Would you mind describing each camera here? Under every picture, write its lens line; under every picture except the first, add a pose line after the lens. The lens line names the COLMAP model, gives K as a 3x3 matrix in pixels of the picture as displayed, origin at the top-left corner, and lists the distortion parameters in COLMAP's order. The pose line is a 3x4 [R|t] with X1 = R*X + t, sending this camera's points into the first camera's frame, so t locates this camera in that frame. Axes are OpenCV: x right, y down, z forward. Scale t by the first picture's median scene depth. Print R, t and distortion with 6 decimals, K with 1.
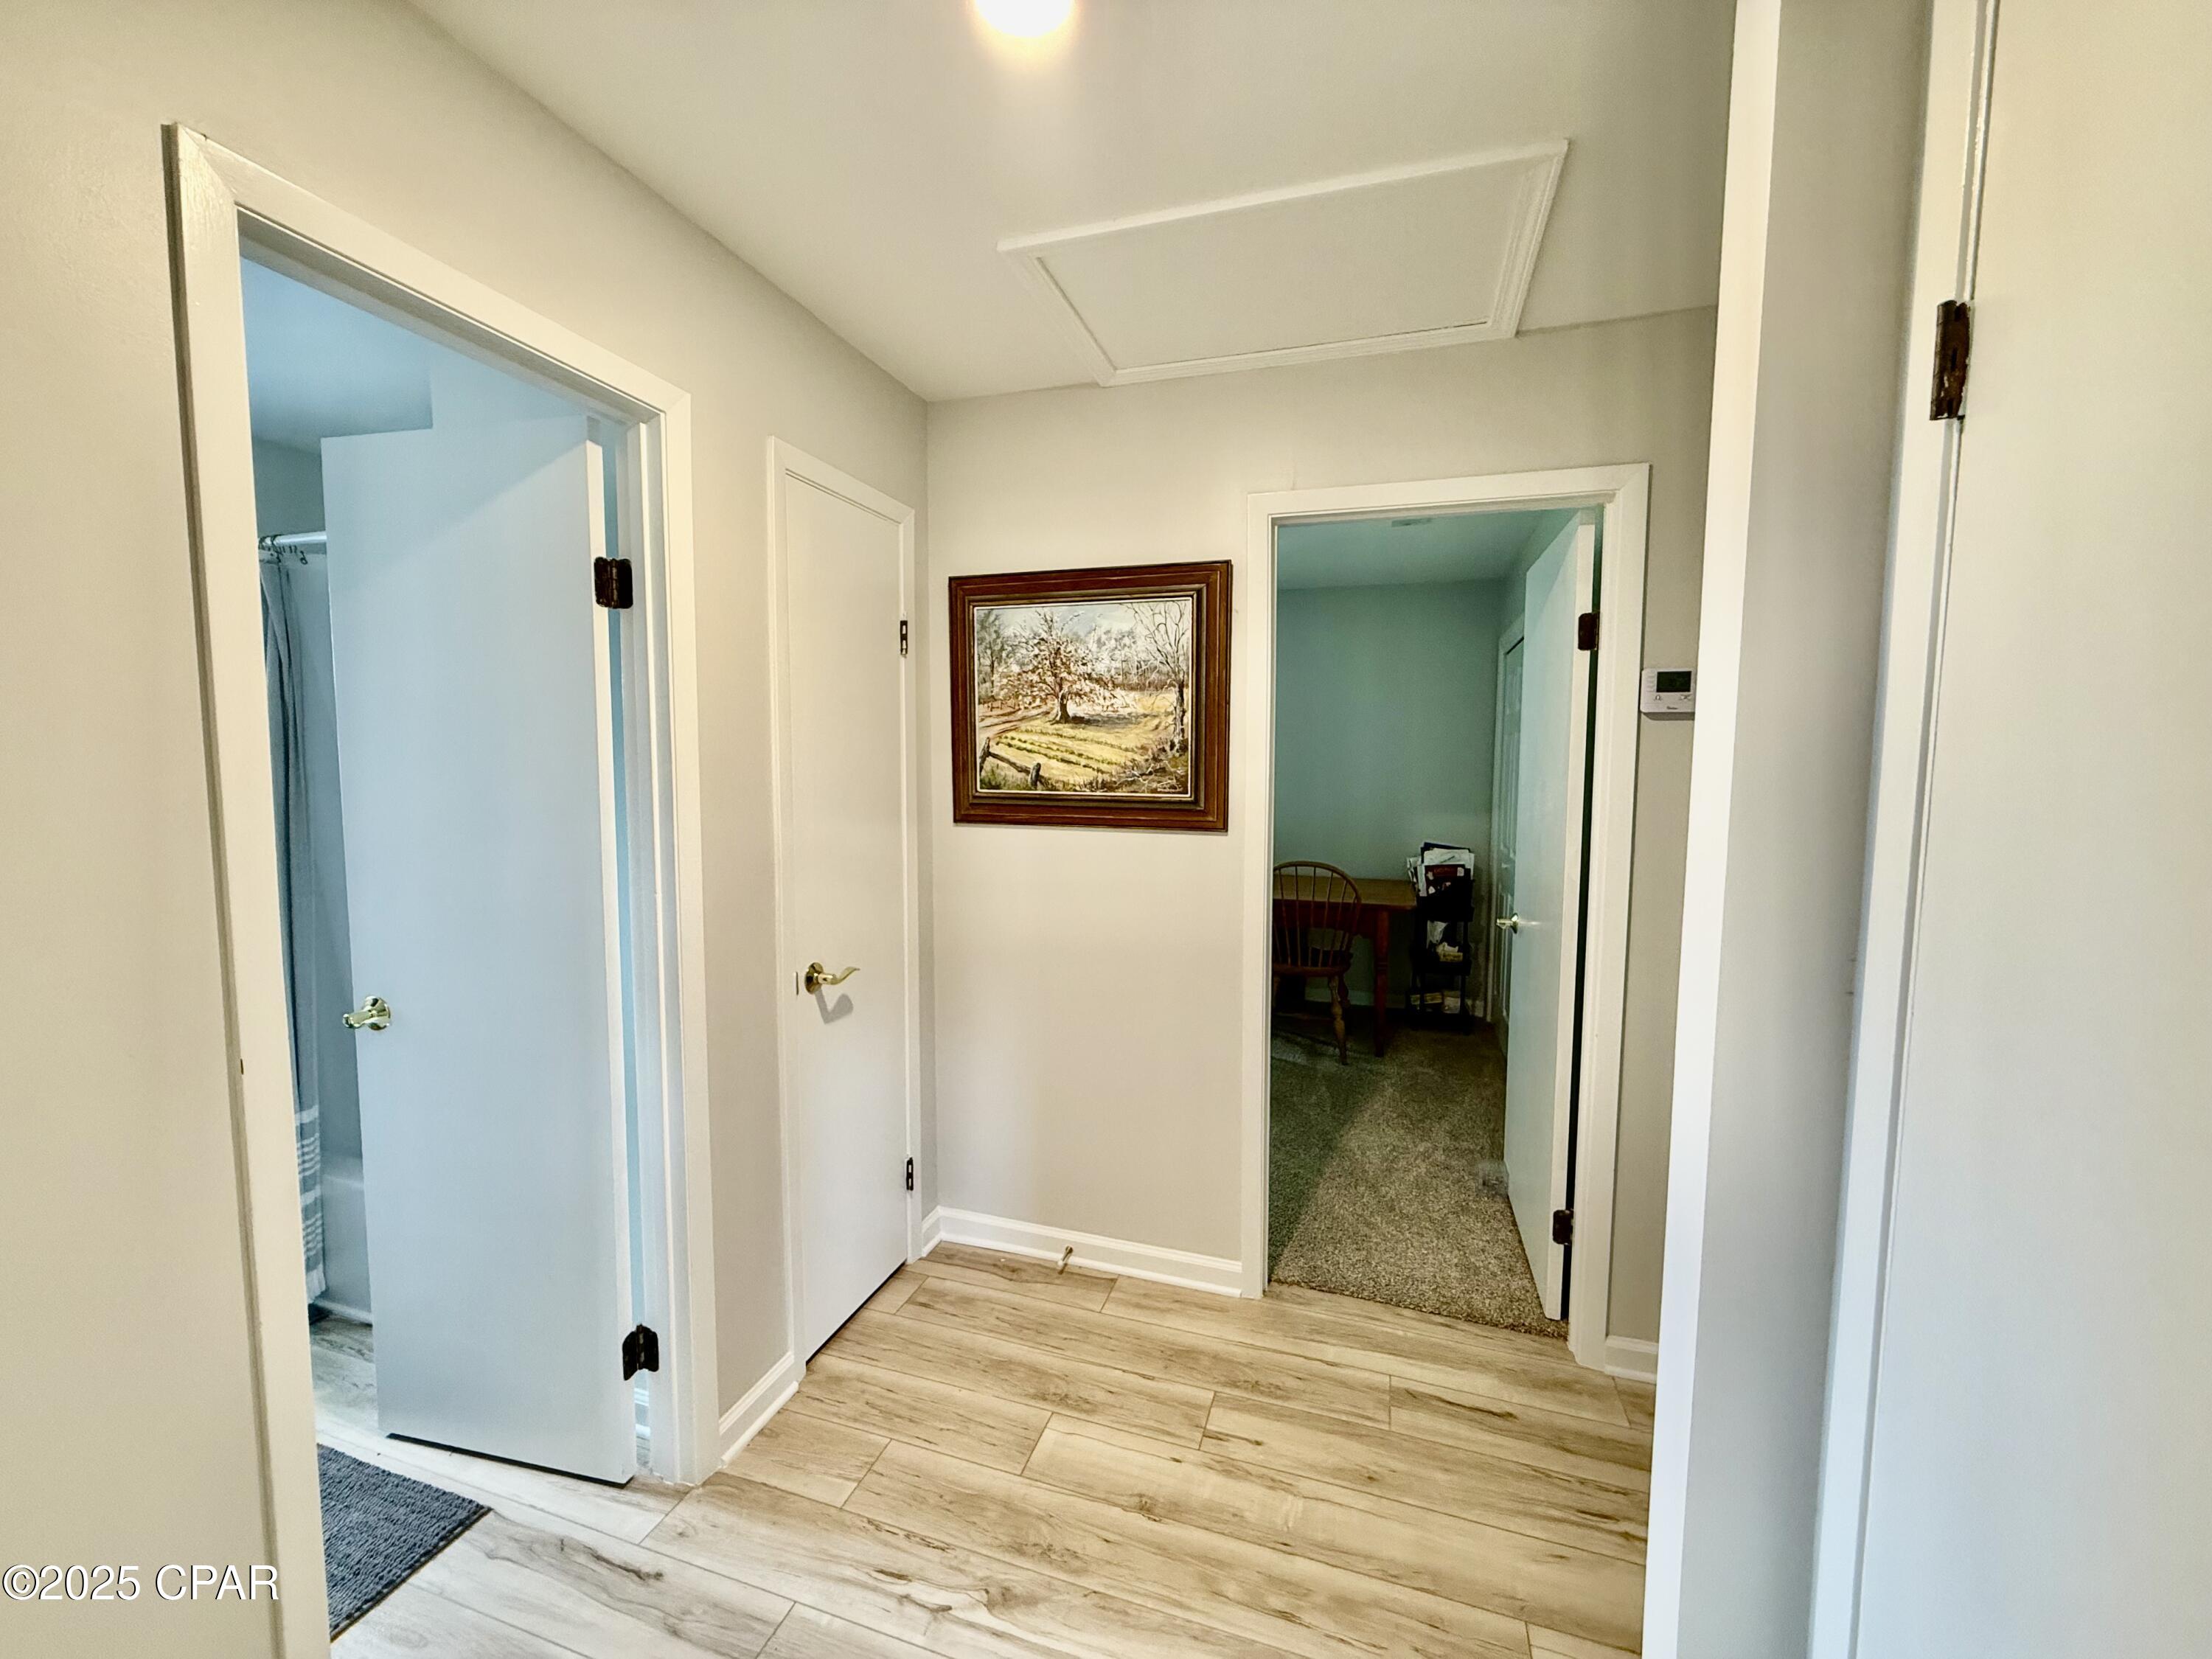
lens RADIAL K [[878.5, 0, 1102.1], [0, 878.5, 825.1], [0, 0, 1]] dist [-0.000564, 0.000482]
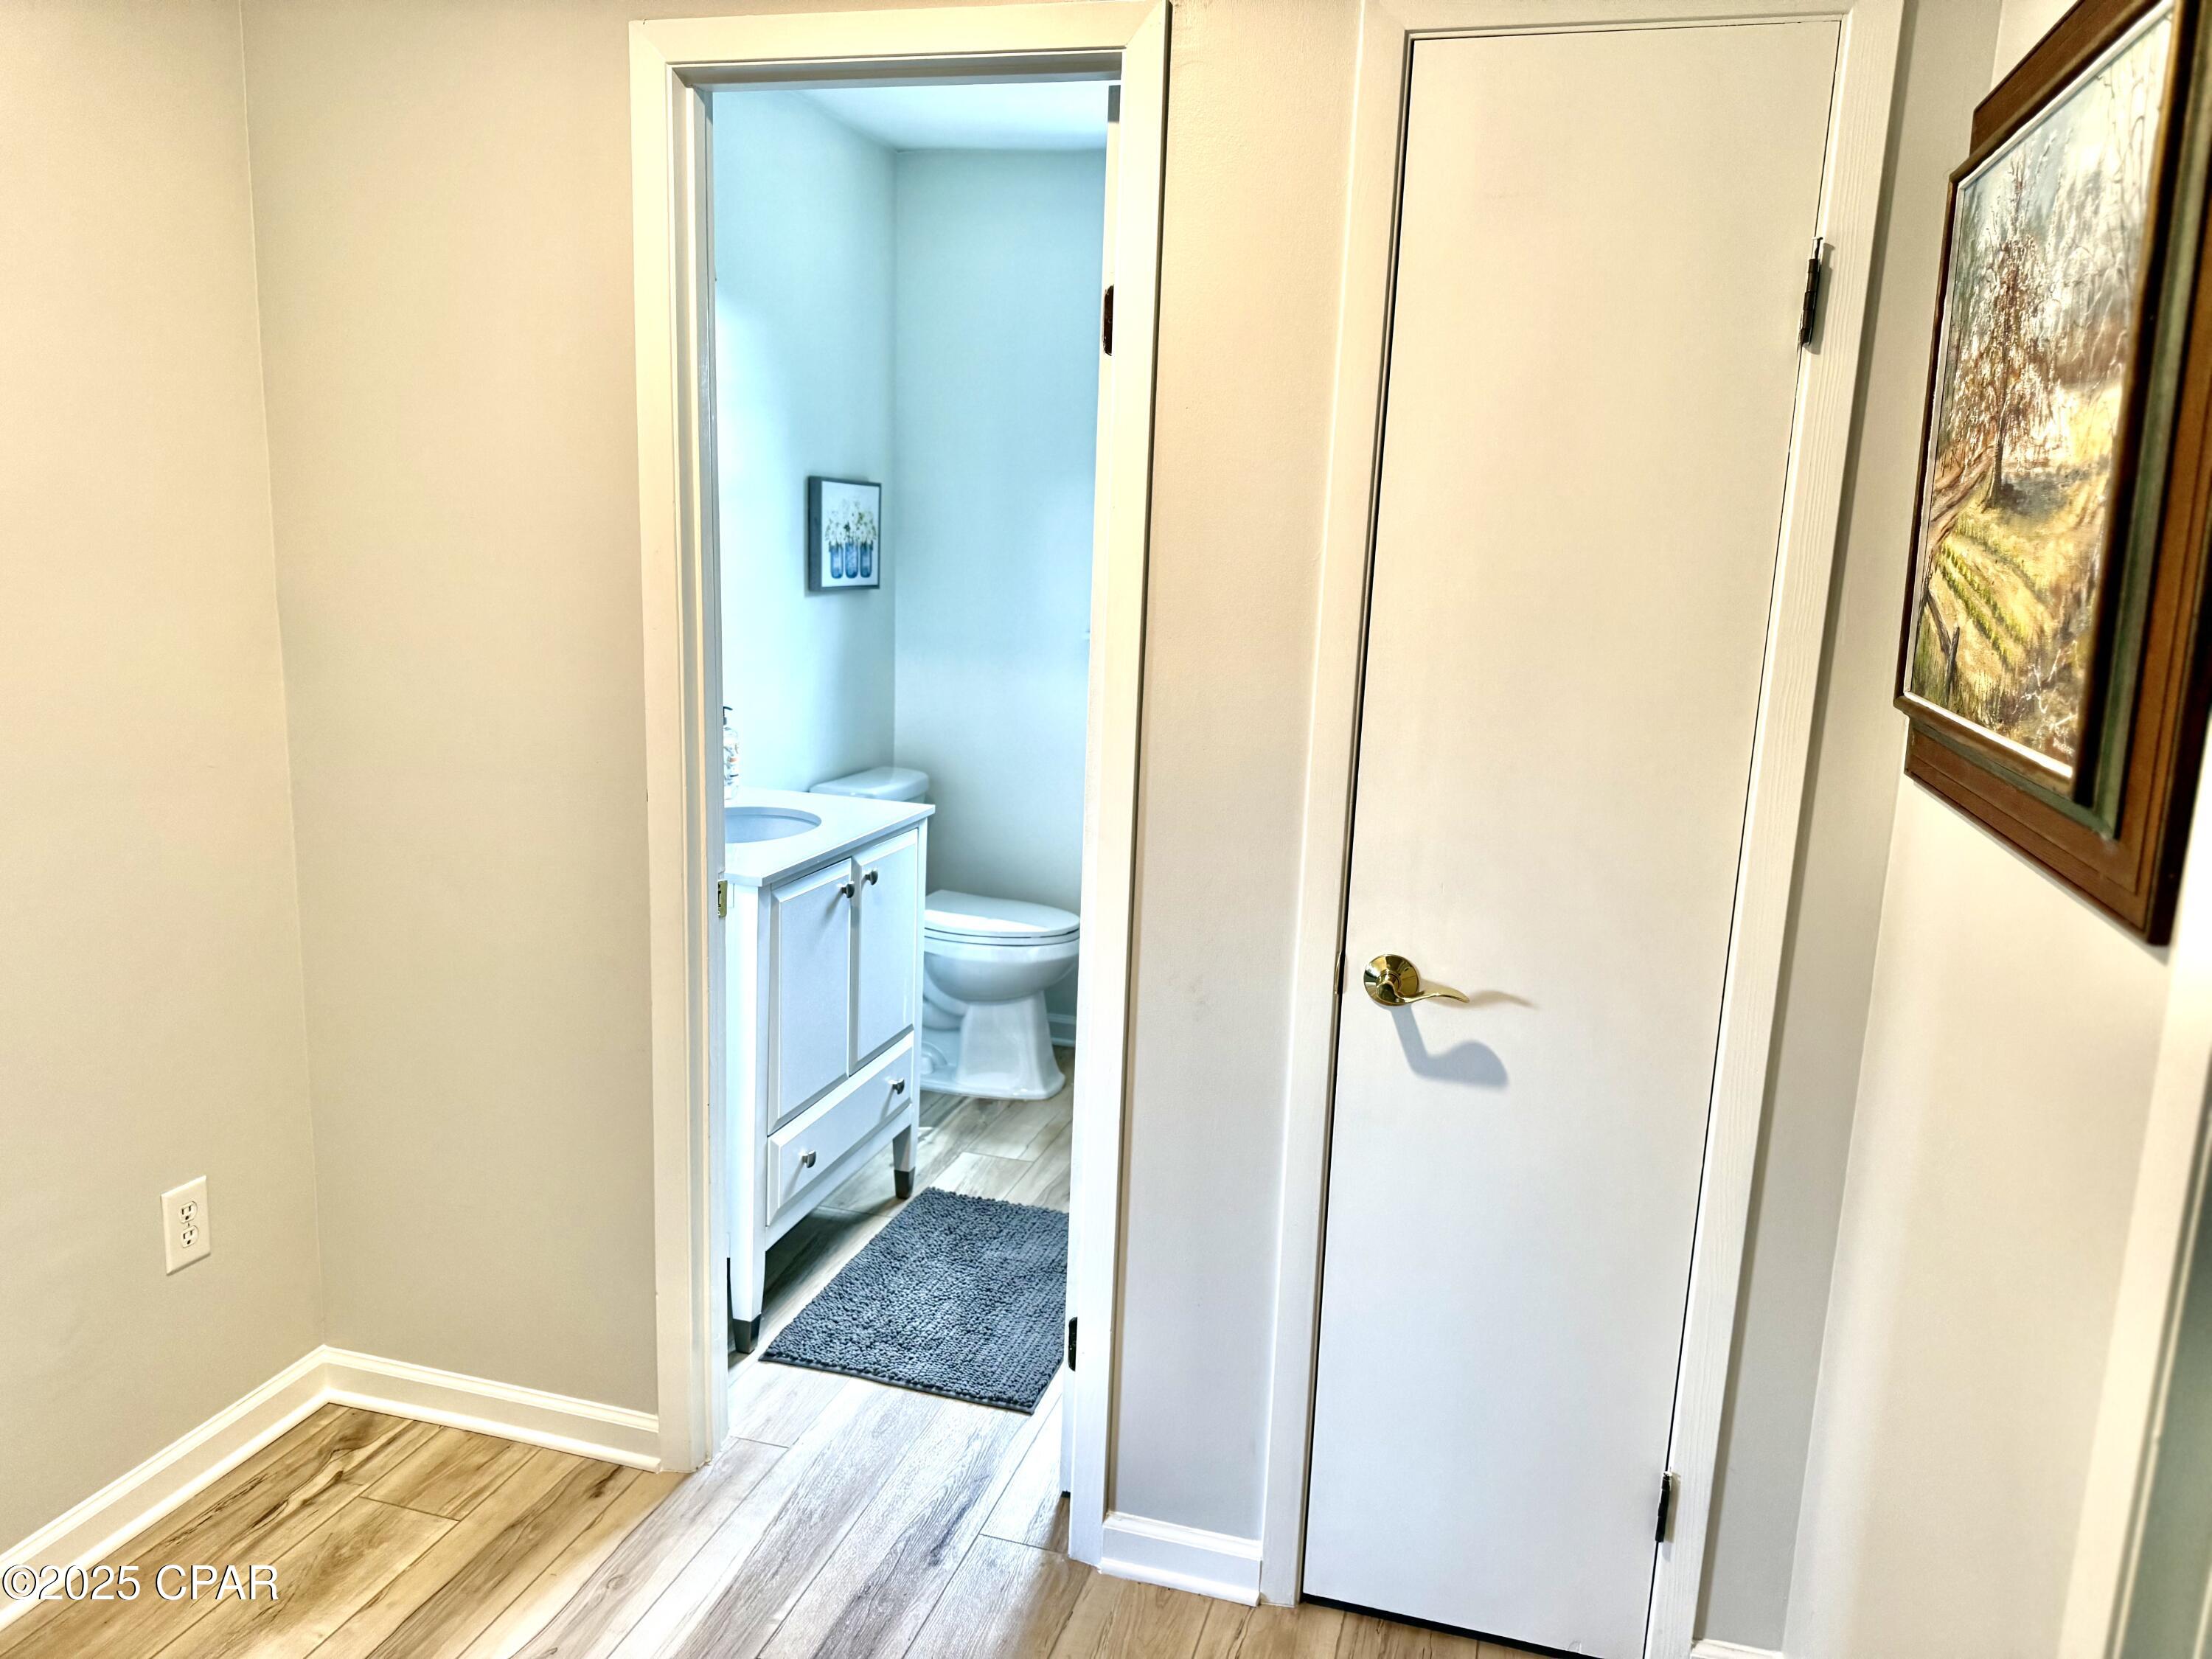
lens RADIAL K [[1571.3, 0, 1106.0], [0, 1571.3, 829.5], [0, 0, 1]] dist [0.000609, 0.000637]
pose [[0.032317, 0.186666, -0.981892, 0.537047], [-0.118993, 0.976136, 0.181656, -0.066499], [0.992369, 0.110967, 0.053757, 0.659929]]
